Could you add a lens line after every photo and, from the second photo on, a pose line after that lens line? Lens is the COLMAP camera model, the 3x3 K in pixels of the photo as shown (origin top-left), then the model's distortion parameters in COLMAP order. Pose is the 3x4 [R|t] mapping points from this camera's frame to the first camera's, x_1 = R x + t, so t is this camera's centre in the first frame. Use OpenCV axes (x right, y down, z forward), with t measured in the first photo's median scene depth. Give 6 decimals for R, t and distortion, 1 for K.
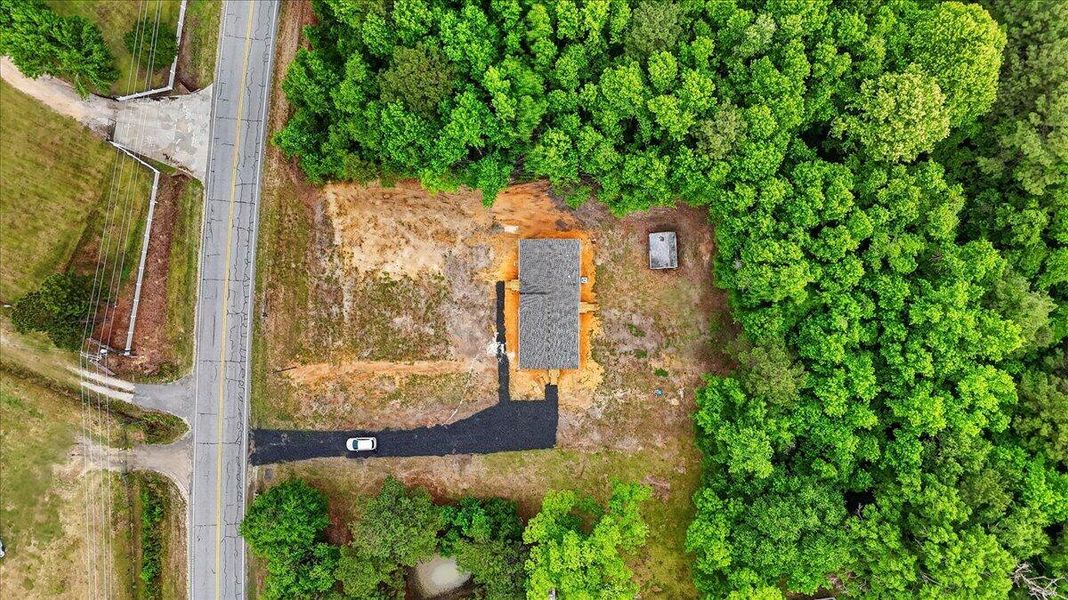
lens RADIAL K [[780.3, 0, 533.3], [0, 780.3, 300.5], [0, 0, 1]] dist [0.012796, -0.000719]
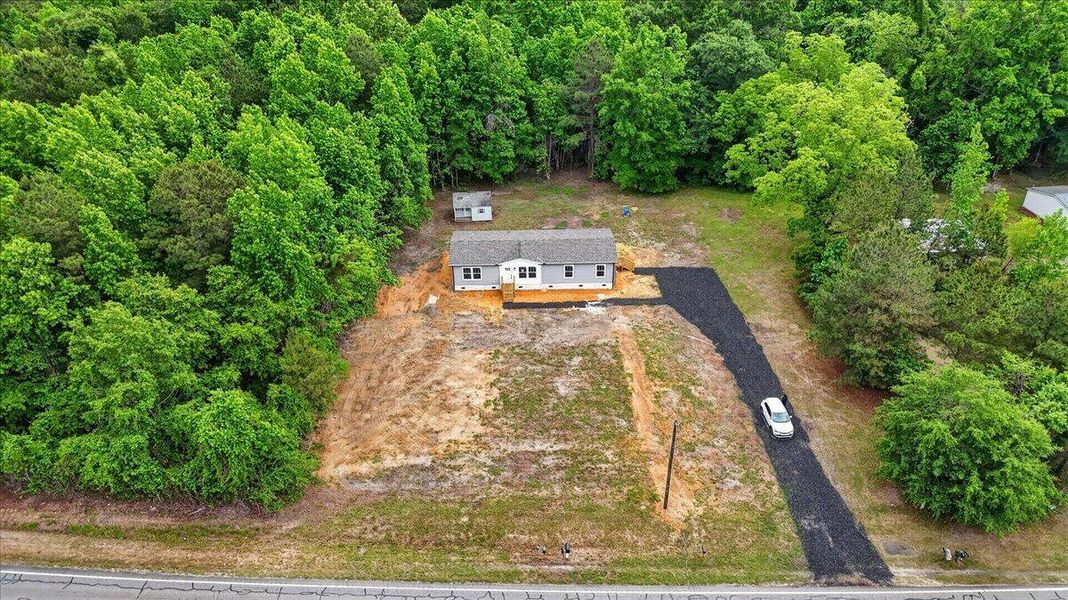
lens RADIAL K [[780.3, 0, 537.4], [0, 780.3, 300.1], [0, 0, 1]] dist [0.012796, -0.000719]
pose [[-0.022227, -0.491608, 0.870533, -0.678148], [0.999752, -0.009934, 0.019916, -0.006669], [-0.001143, 0.870760, 0.491707, 0.631368]]
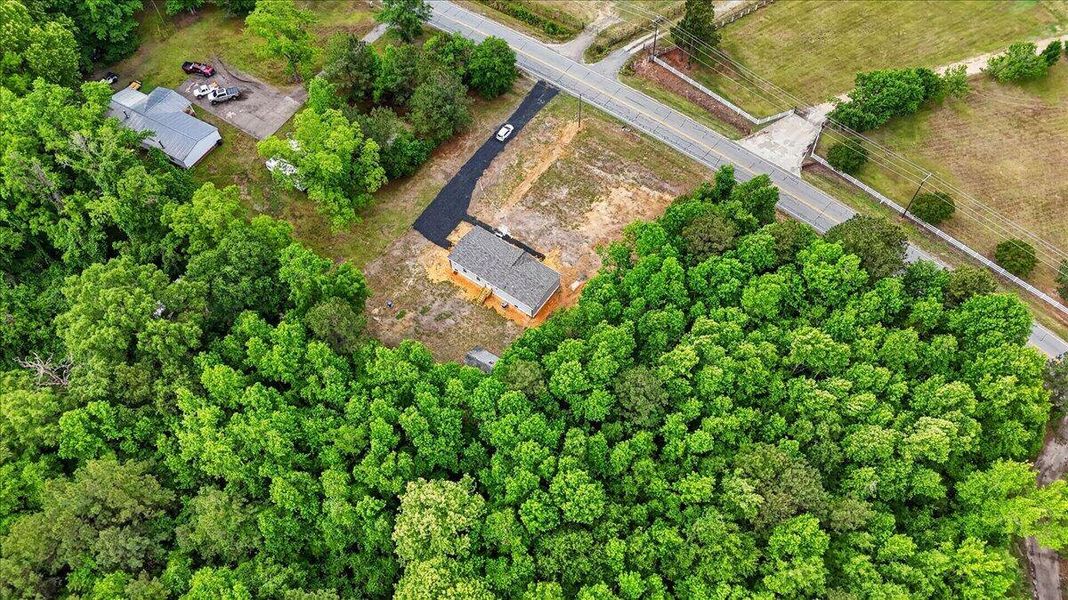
lens RADIAL K [[780.3, 0, 534.3], [0, 780.3, 303.5], [0, 0, 1]] dist [0.012796, -0.000719]
pose [[-0.581769, 0.708635, -0.399226, 0.499861], [-0.812207, -0.480087, 0.331416, -0.446941], [0.043189, 0.517062, 0.854858, -0.003642]]
